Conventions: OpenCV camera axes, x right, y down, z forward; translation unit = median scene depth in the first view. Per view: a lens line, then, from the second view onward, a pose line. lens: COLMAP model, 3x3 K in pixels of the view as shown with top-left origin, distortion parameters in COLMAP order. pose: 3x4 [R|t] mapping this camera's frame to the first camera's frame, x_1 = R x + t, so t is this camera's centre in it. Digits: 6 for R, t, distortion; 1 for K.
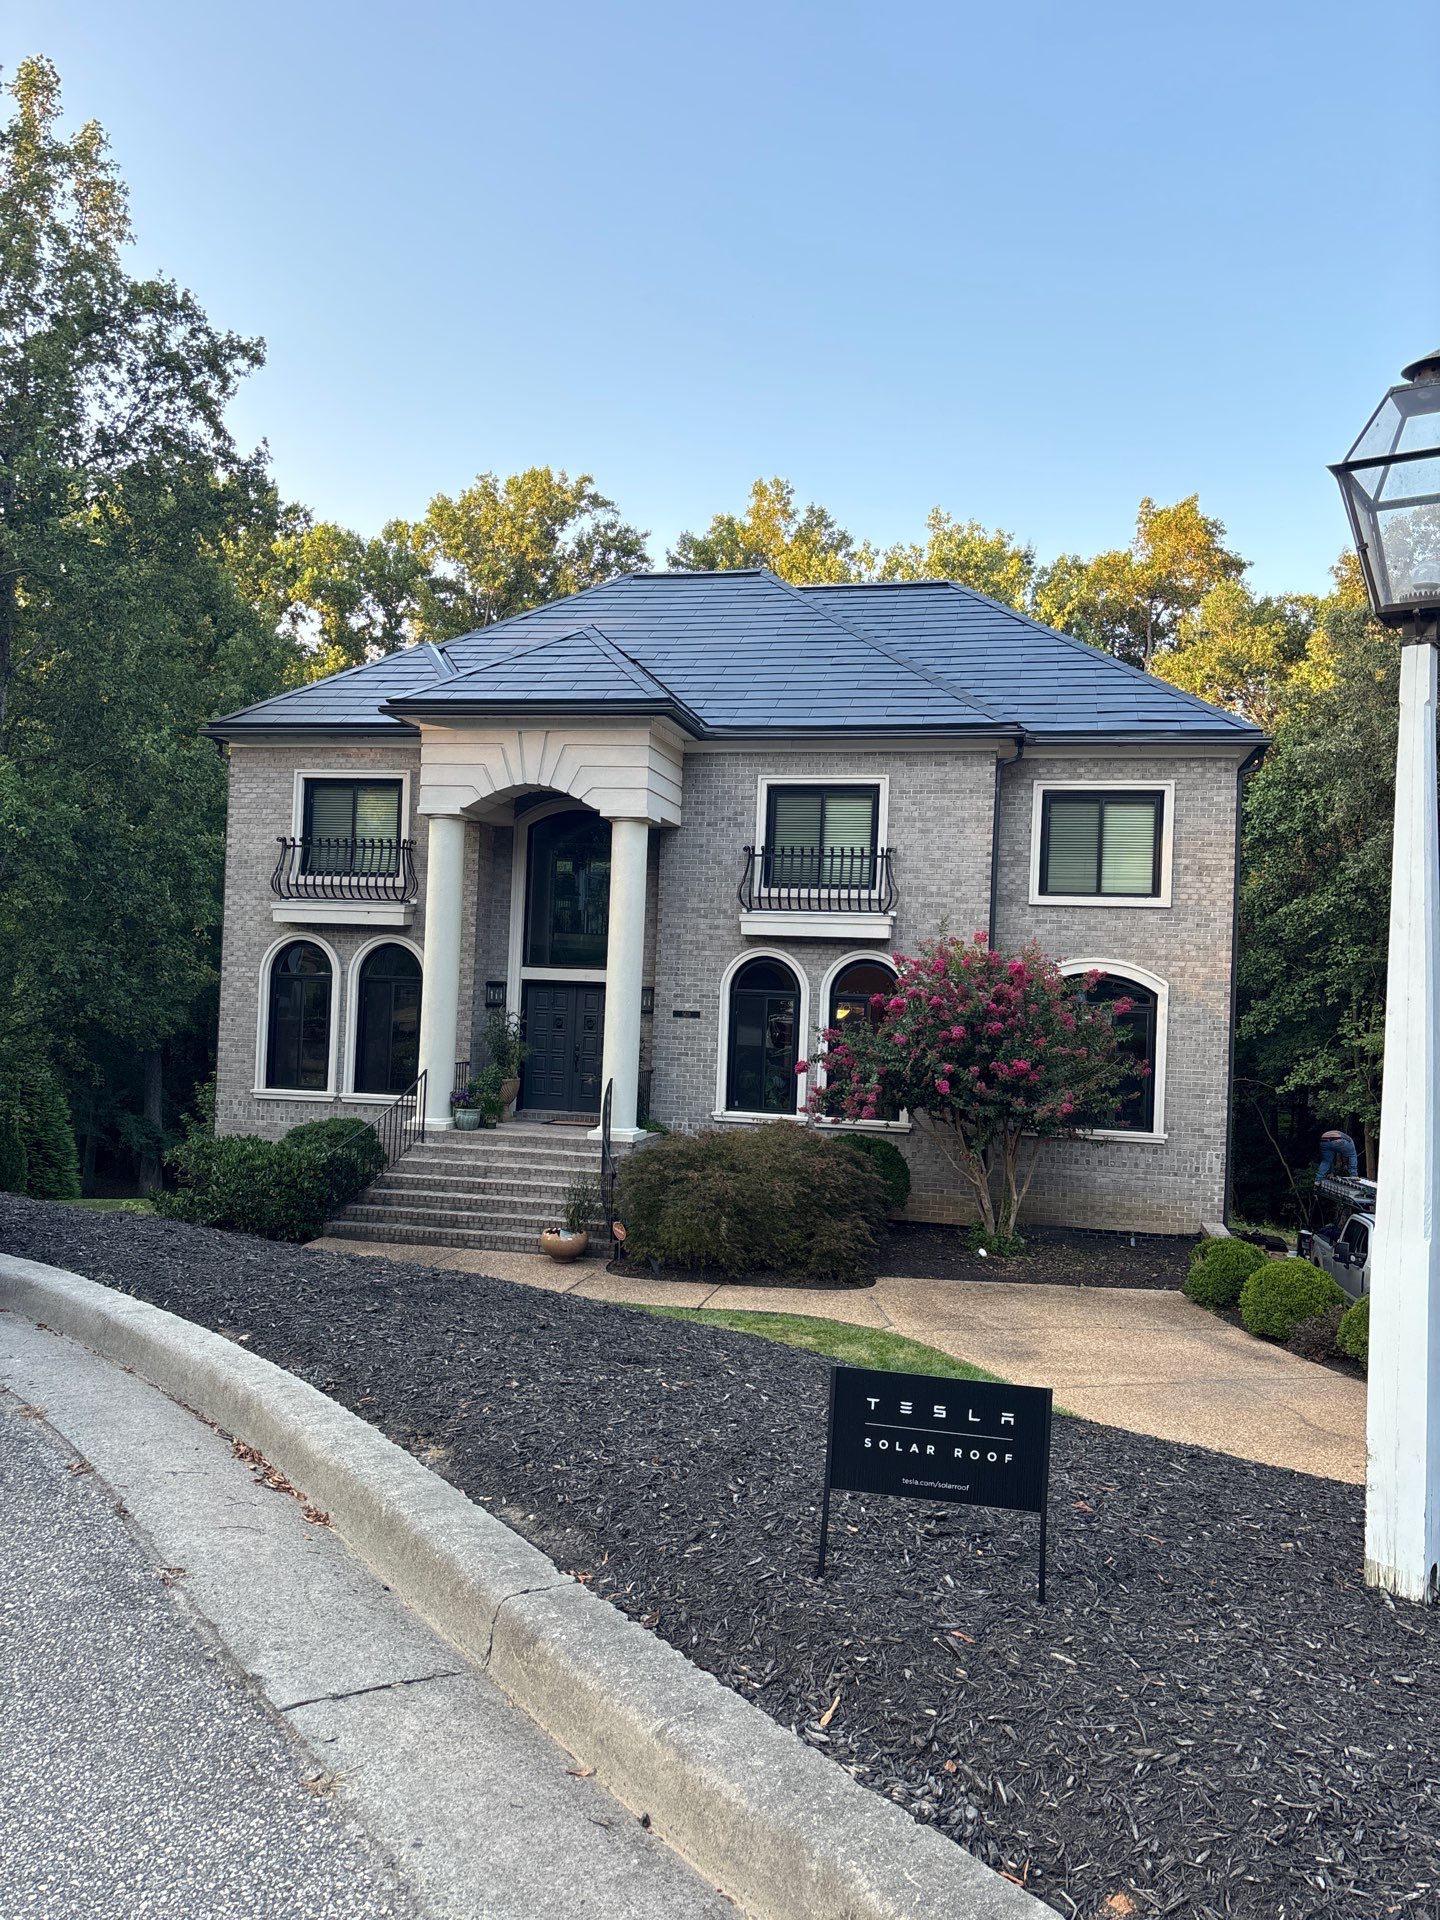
lens RADIAL K [[1460.1, 0, 723.1], [0, 1460.1, 979.5], [0, 0, 1]] dist [0.058145, -0.050749]
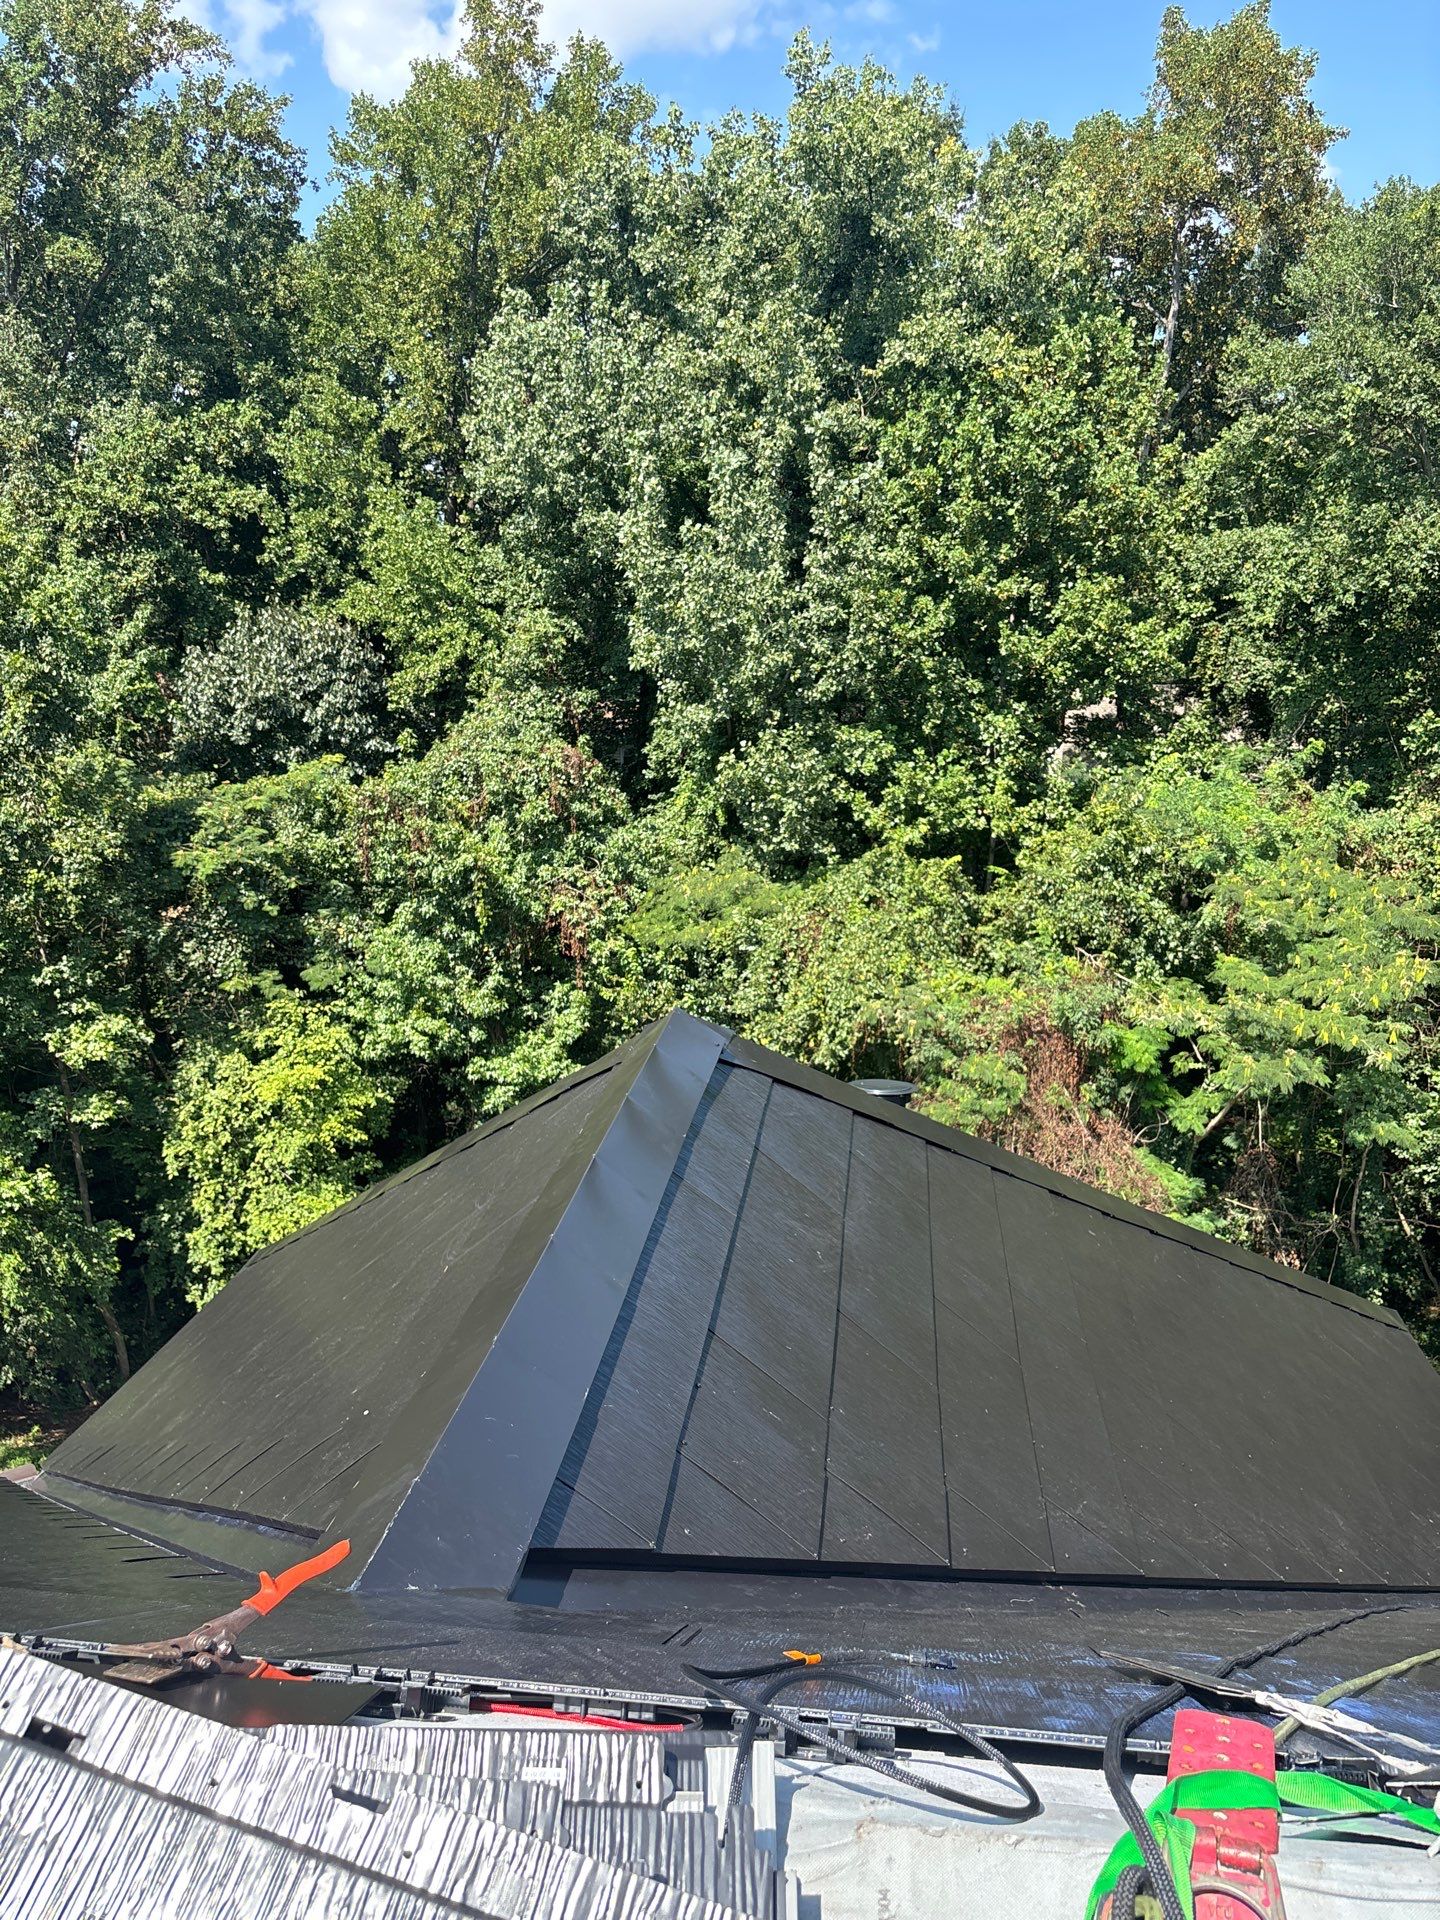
lens RADIAL K [[1460.1, 0, 733.6], [0, 1460.1, 947.4], [0, 0, 1]] dist [0.058145, -0.050749]
pose [[0.994833, -0.065950, 0.077189, 0.161950], [0.044948, 0.967818, 0.247604, -0.382539], [-0.091035, -0.242855, 0.965782, 1.125617]]
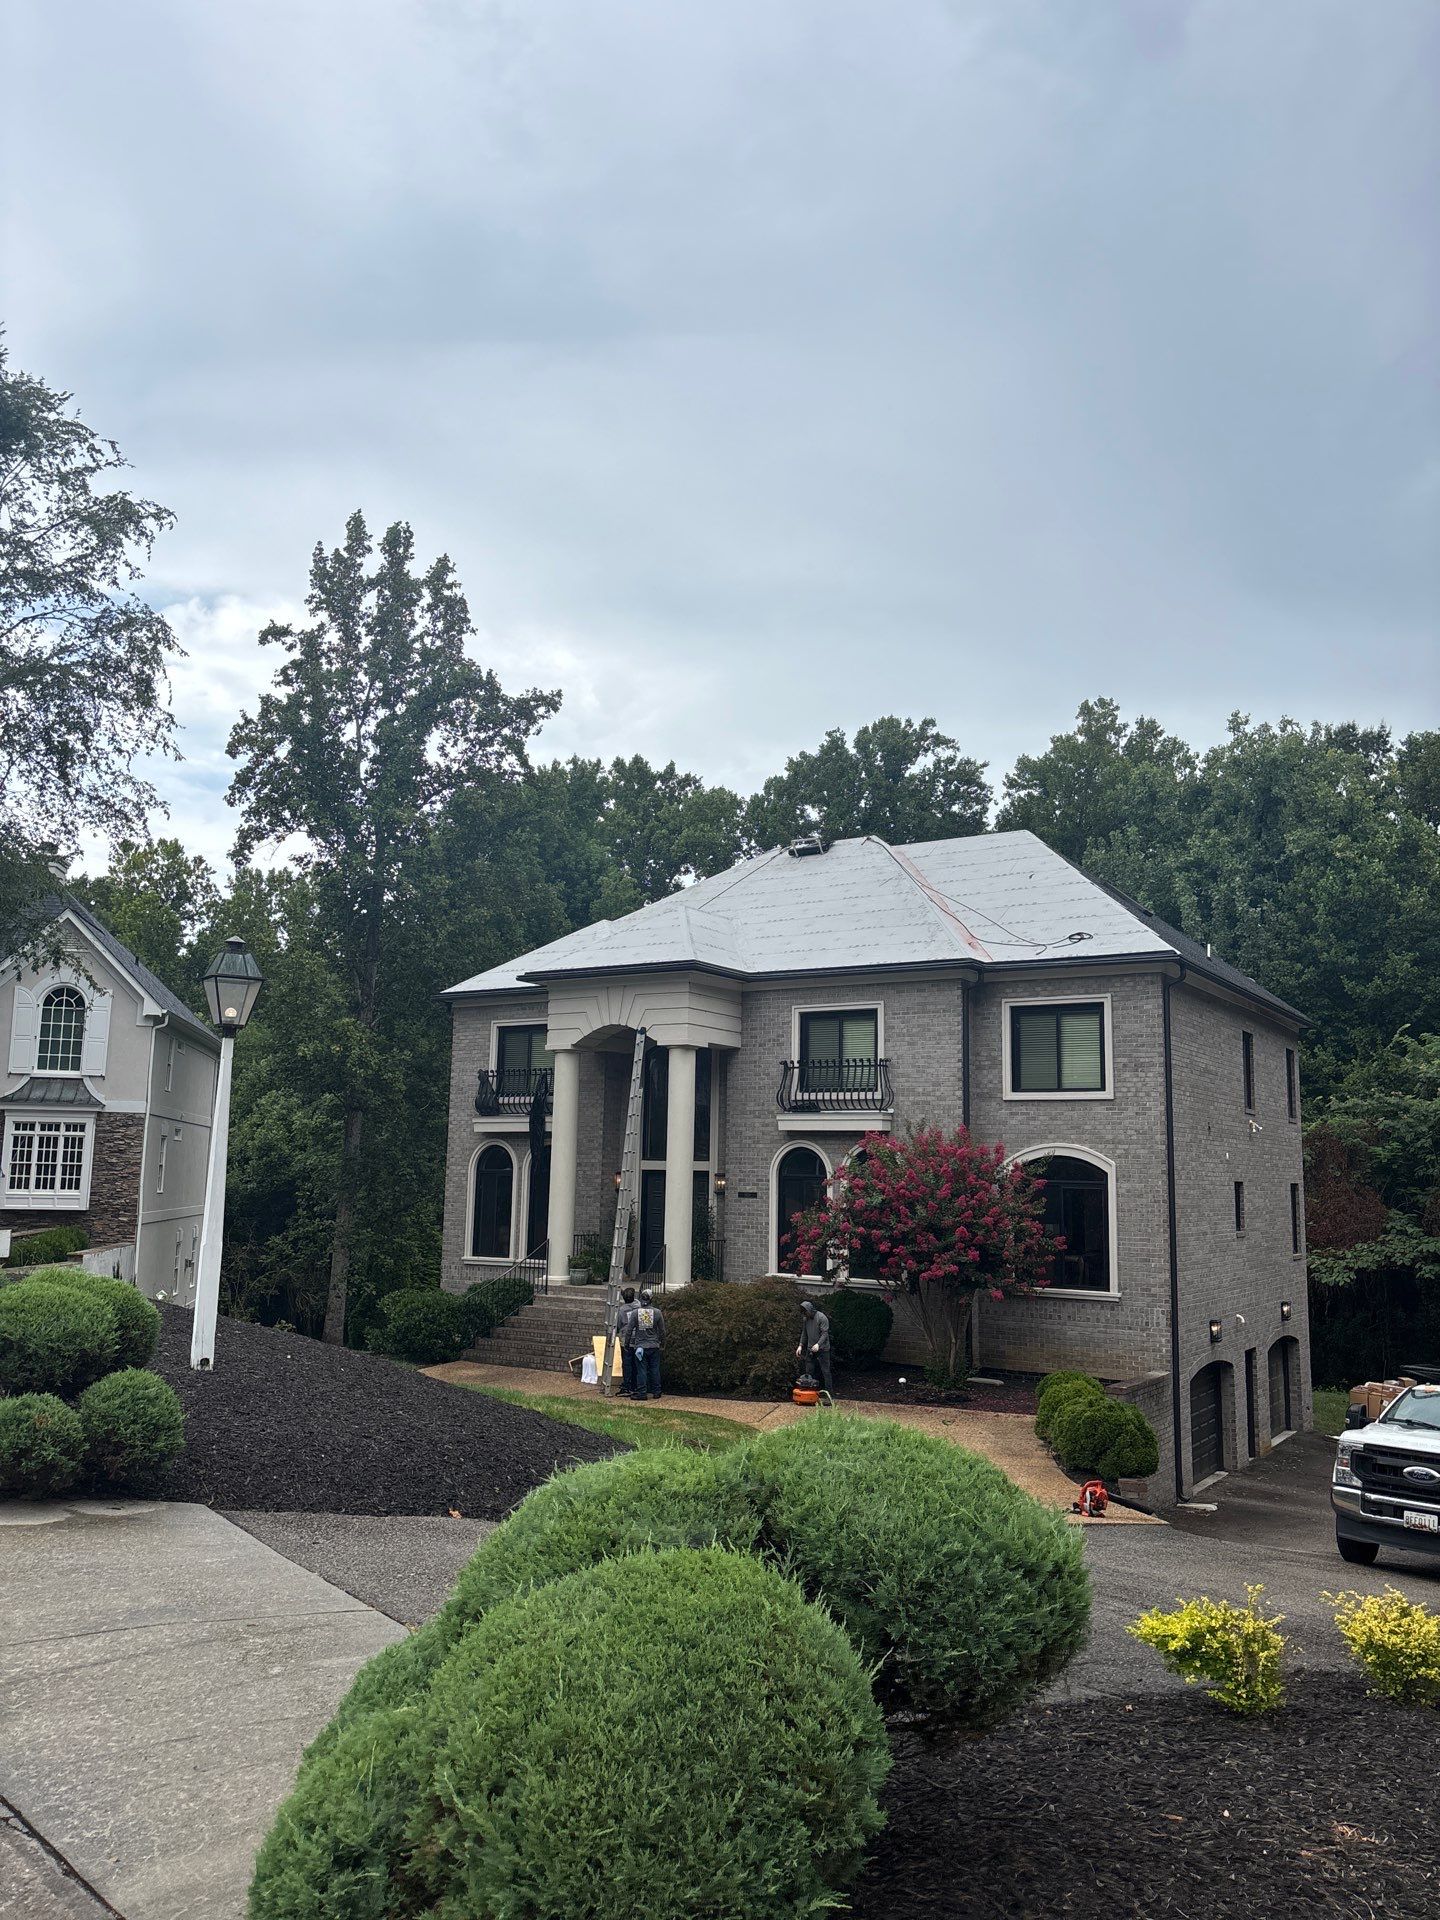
lens RADIAL K [[1501.2, 0, 712.5], [0, 1501.2, 971.0], [0, 0, 1]] dist [0.065987, -0.006627]
pose [[0.936072, -0.065585, -0.345641, 0.415299], [0.016160, 0.989448, -0.143983, 0.018818], [0.351437, 0.129192, 0.927255, -0.257228]]
